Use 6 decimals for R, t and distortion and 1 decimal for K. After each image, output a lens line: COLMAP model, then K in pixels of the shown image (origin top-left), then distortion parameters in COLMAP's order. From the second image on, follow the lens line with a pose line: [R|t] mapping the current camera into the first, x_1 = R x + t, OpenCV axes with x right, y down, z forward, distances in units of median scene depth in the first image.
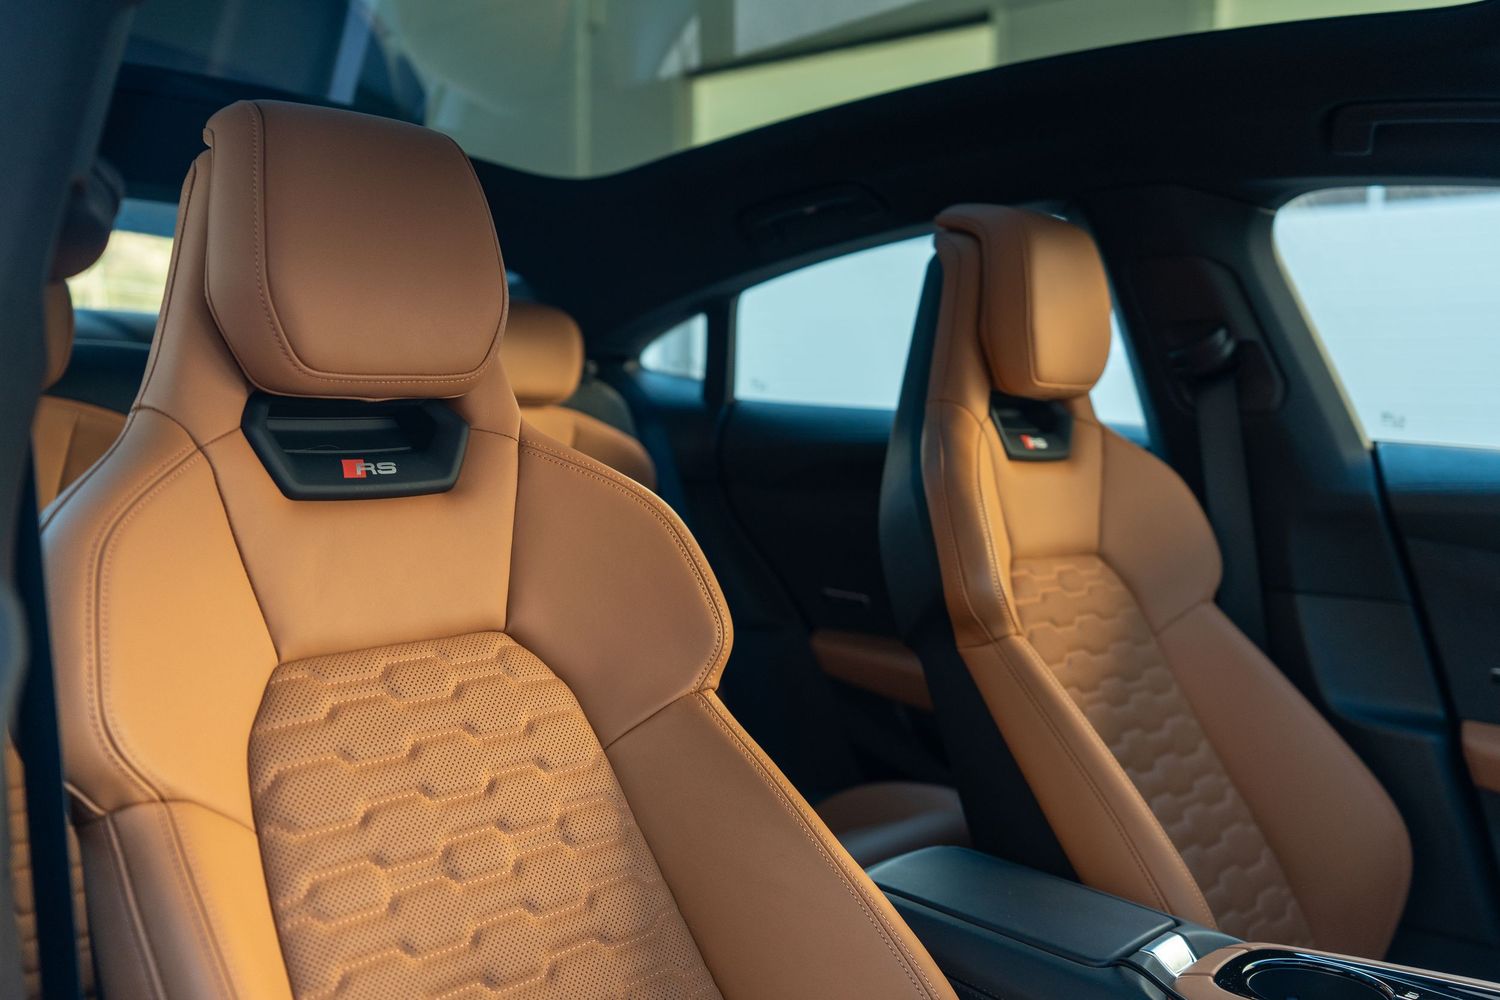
lens RADIAL K [[1458.2, 0, 752.0], [0, 1458.2, 472.1], [0, 0, 1]] dist [0.016151, 0.002606]
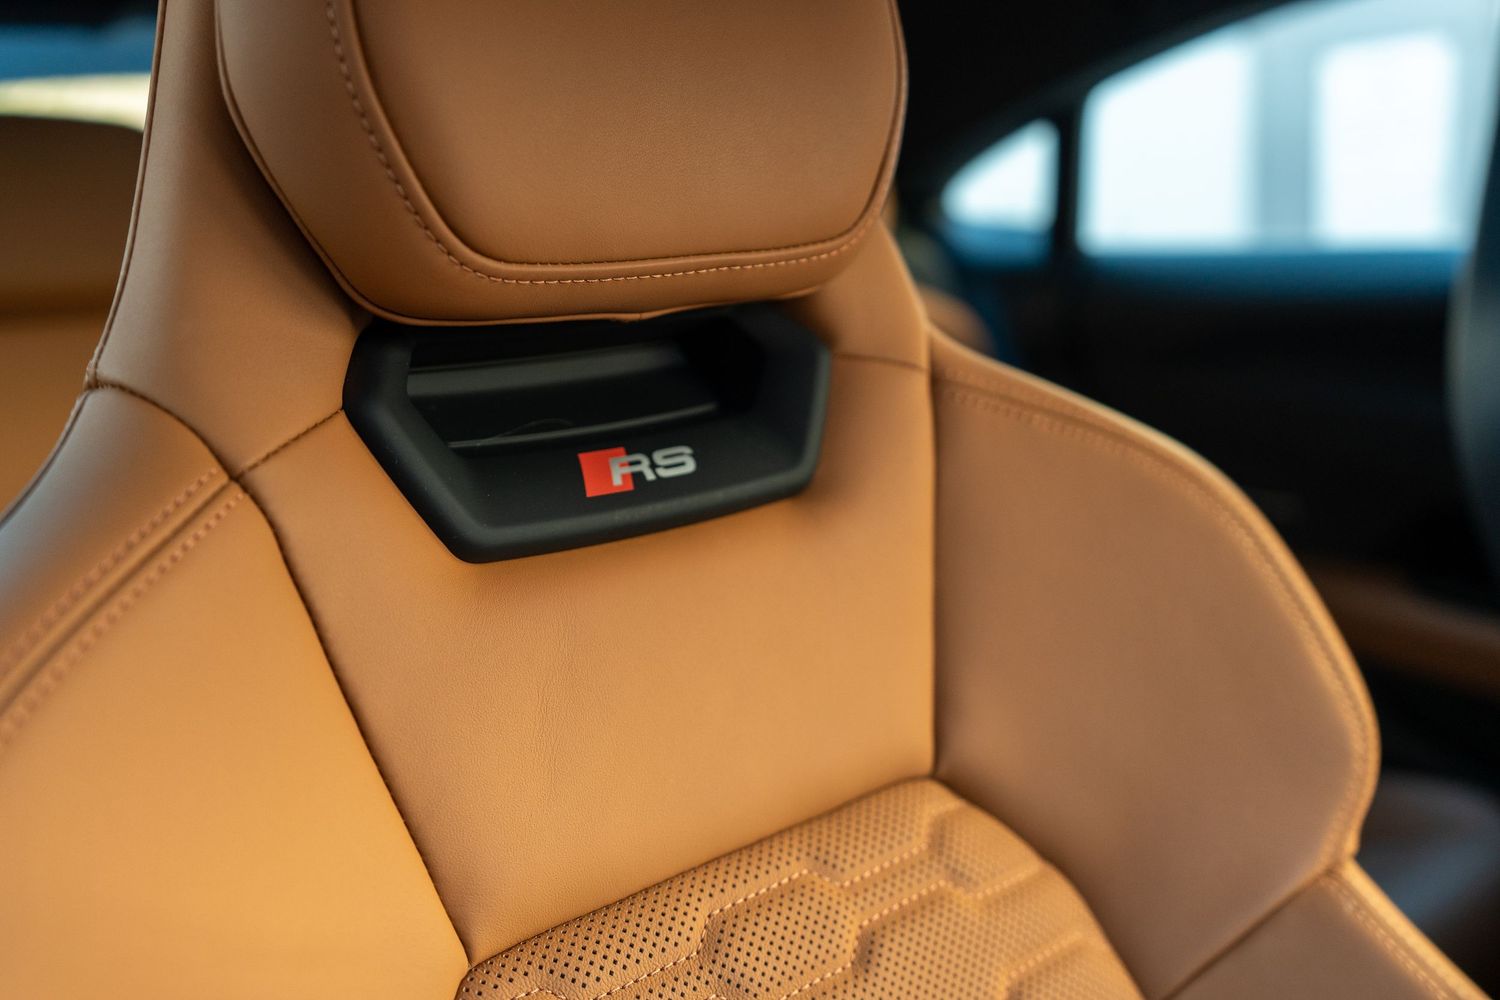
lens RADIAL K [[1458.2, 0, 752.0], [0, 1458.2, 472.1], [0, 0, 1]] dist [0.016151, 0.002606]
pose [[0.985552, -0.045657, -0.163105, -0.154574], [0.062382, 0.993137, 0.098936, -0.044120], [0.157469, -0.107681, 0.981636, 0.564414]]
